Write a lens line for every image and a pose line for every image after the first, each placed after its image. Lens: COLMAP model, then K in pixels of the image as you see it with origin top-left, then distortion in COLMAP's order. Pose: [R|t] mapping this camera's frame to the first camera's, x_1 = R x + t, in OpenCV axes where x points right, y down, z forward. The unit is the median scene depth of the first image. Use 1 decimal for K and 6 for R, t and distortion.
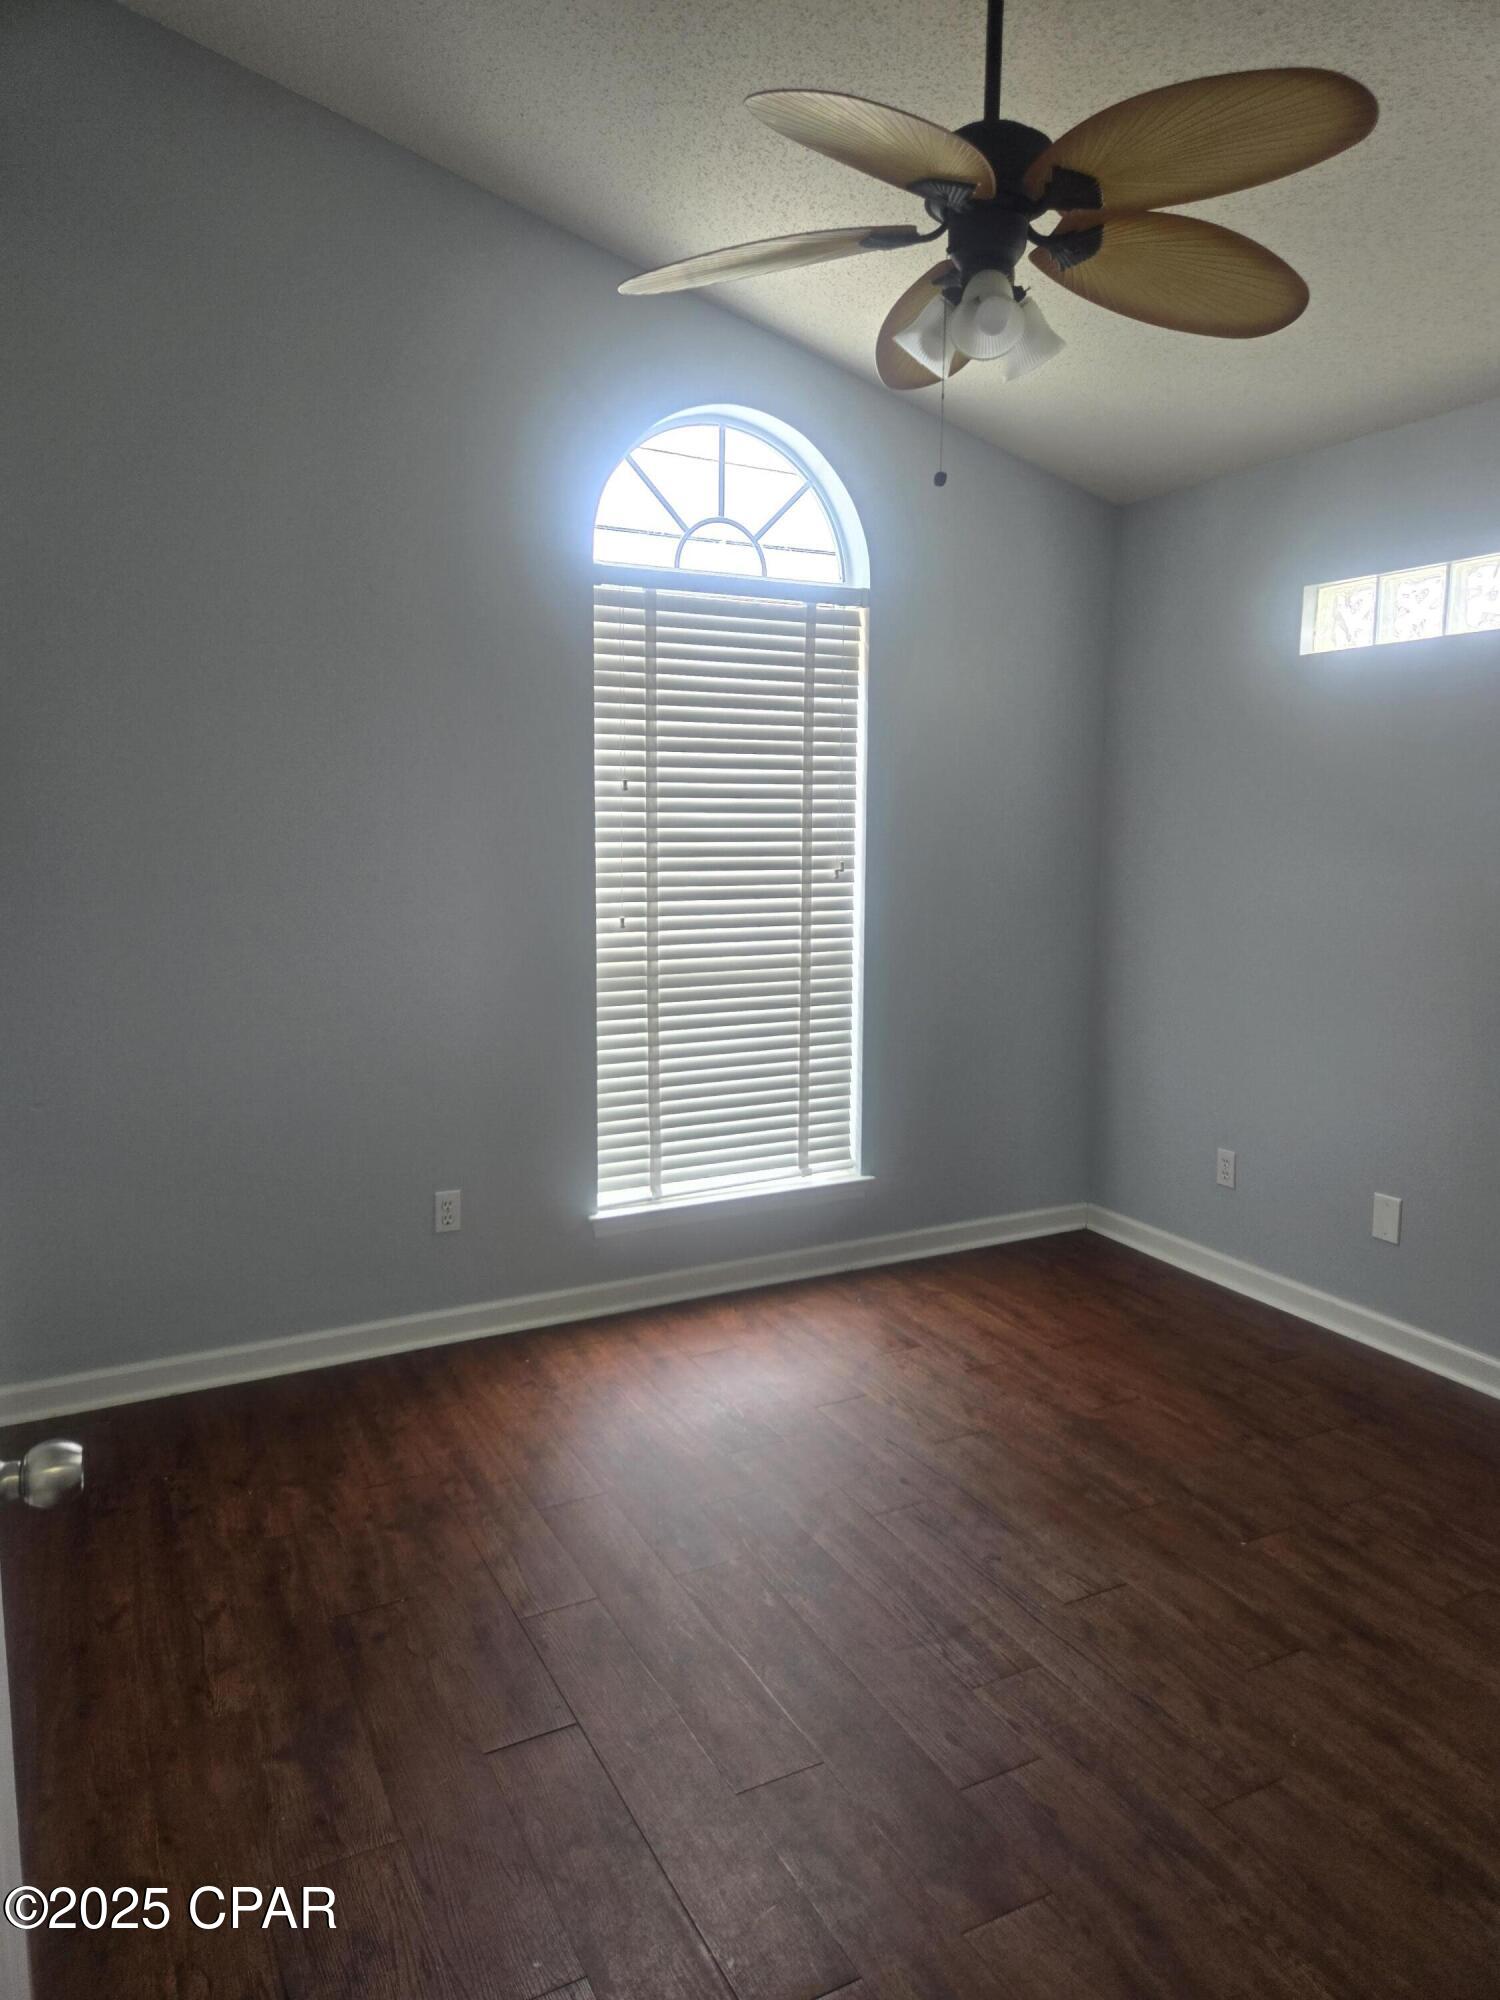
lens RADIAL K [[1353.8, 0, 745.2], [0, 1353.8, 1003.2], [0, 0, 1]] dist [0.052340, -0.036607]
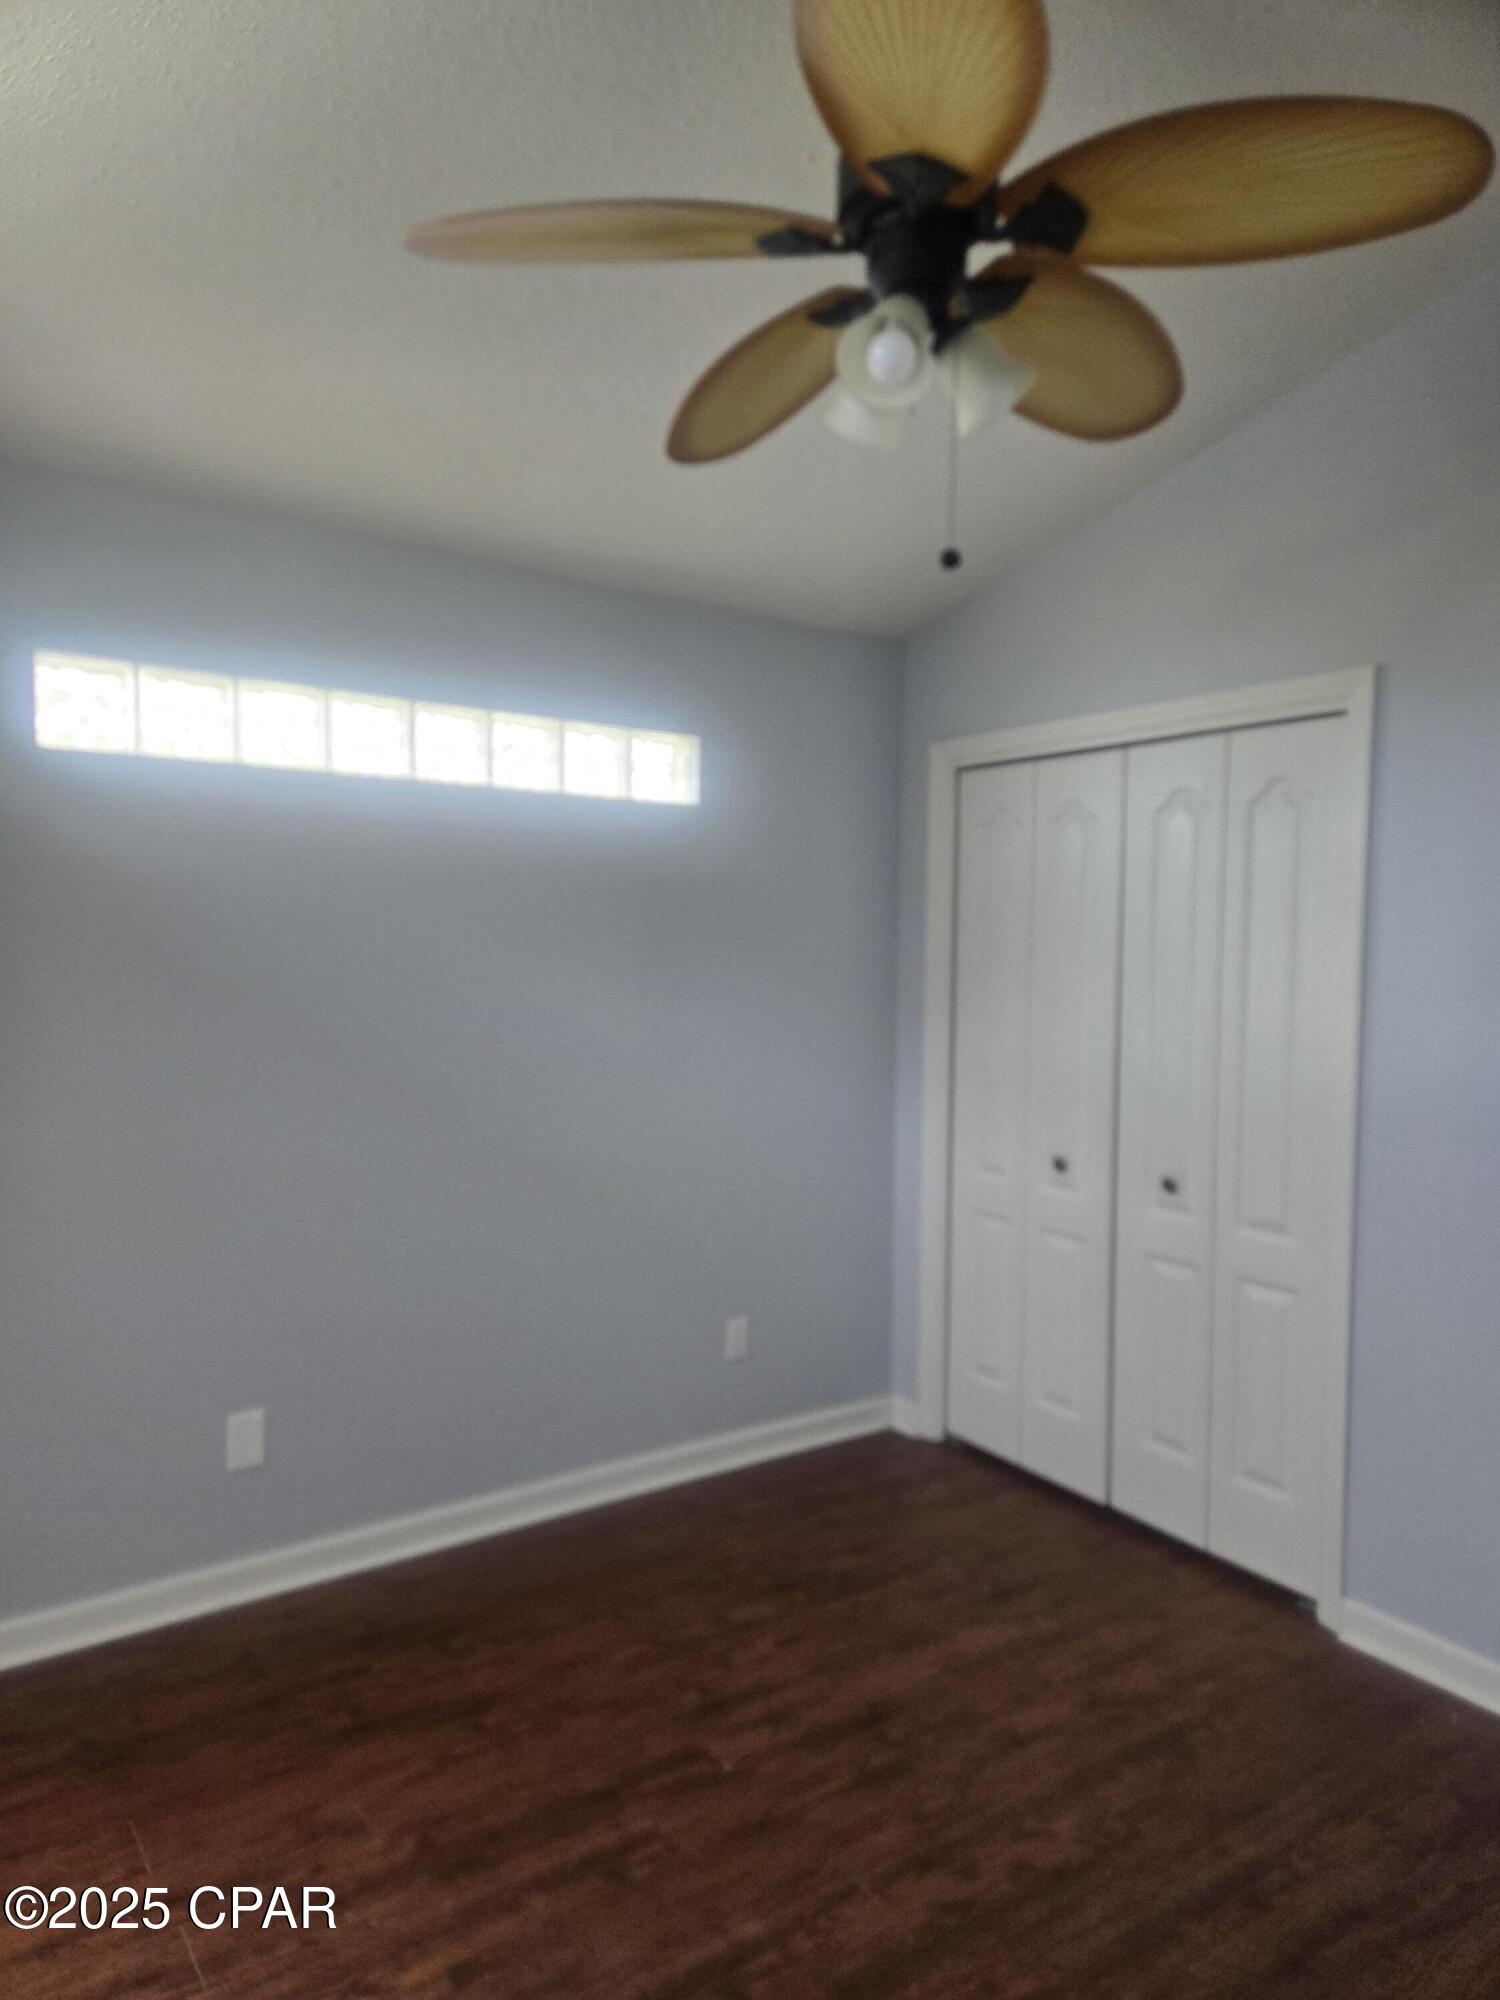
lens RADIAL K [[1353.8, 0, 741.9], [0, 1353.8, 997.4], [0, 0, 1]] dist [0.052340, -0.036607]
pose [[-0.113614, -0.071850, 0.990924, -0.496425], [0.139179, 0.986396, 0.087479, -0.186094], [-0.983728, 0.147855, -0.102068, 0.986790]]
